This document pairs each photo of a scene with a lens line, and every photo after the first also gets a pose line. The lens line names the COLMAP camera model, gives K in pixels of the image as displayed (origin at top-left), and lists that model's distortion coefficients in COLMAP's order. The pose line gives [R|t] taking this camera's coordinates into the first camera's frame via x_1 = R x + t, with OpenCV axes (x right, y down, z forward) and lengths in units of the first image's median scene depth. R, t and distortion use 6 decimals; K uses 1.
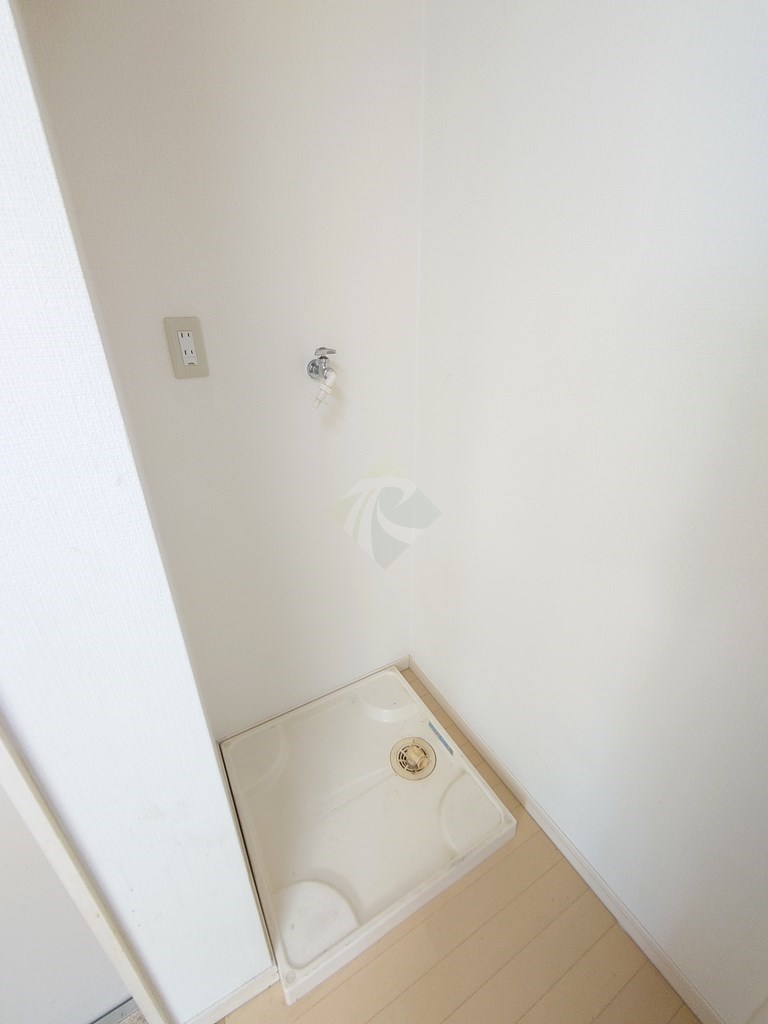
lens RADIAL K [[437.4, 0, 383.8], [0, 437.4, 507.7], [0, 0, 1]] dist [0.003661, -0.001940]
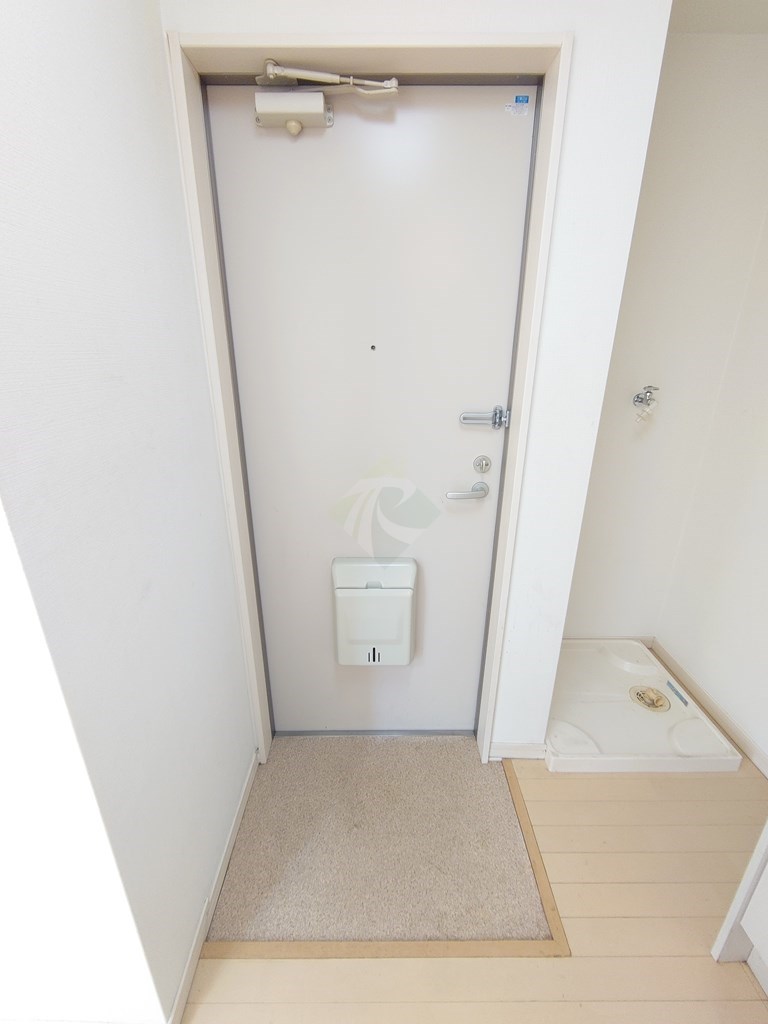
lens RADIAL K [[437.4, 0, 384.5], [0, 437.4, 514.2], [0, 0, 1]] dist [0.003661, -0.001940]
pose [[0.870483, 0.187278, -0.455177, -0.132287], [-0.232867, 0.971437, -0.045649, 0.295125], [0.433627, 0.145732, 0.889230, -0.587219]]
